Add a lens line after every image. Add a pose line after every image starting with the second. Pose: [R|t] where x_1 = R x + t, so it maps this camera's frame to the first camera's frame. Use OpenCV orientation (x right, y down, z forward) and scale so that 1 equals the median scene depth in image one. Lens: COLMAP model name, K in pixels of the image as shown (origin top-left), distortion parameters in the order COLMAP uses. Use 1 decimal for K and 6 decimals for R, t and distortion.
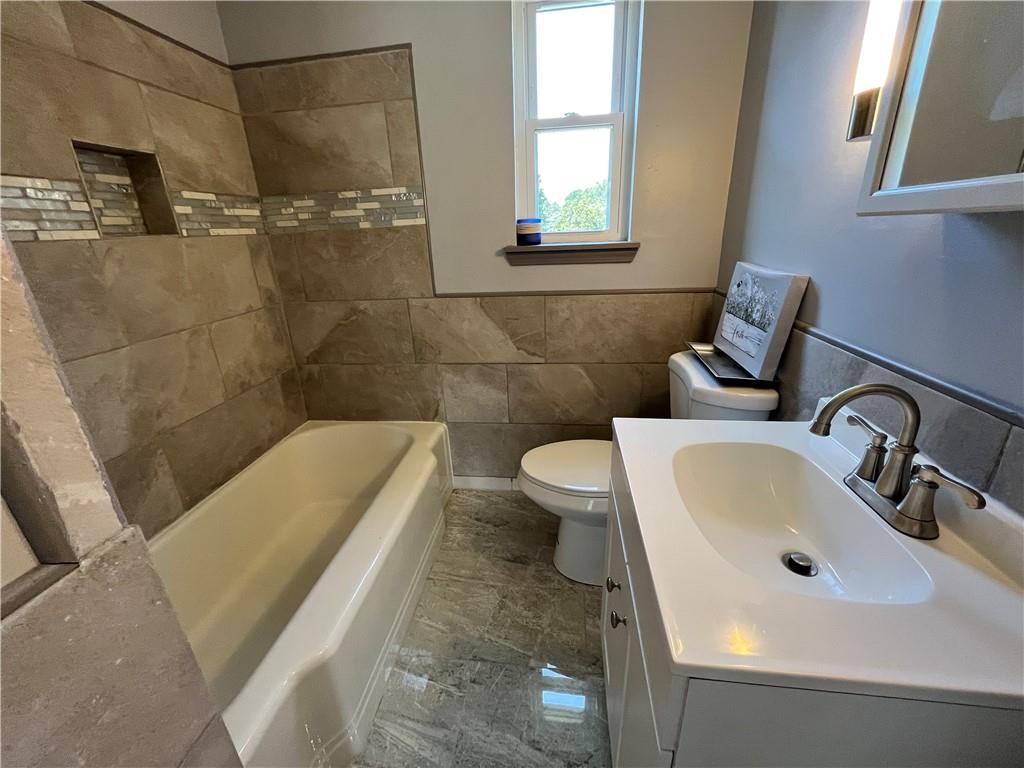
lens RADIAL K [[417.3, 0, 506.9], [0, 417.3, 385.3], [0, 0, 1]] dist [-0.003013, -0.000091]
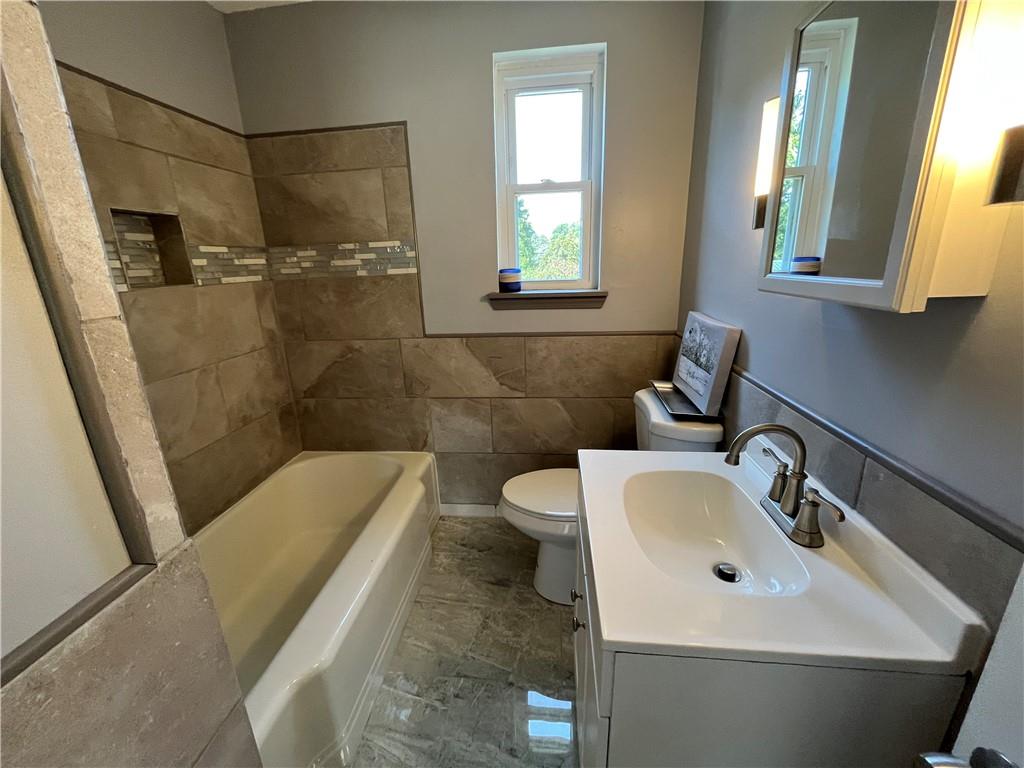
lens RADIAL K [[417.3, 0, 506.9], [0, 417.3, 385.3], [0, 0, 1]] dist [-0.003013, -0.000091]
pose [[0.999683, 0.000048, 0.025174, 0.017135], [0.001621, 0.997800, -0.066282, -0.014554], [-0.025121, 0.066302, 0.997483, -0.099624]]
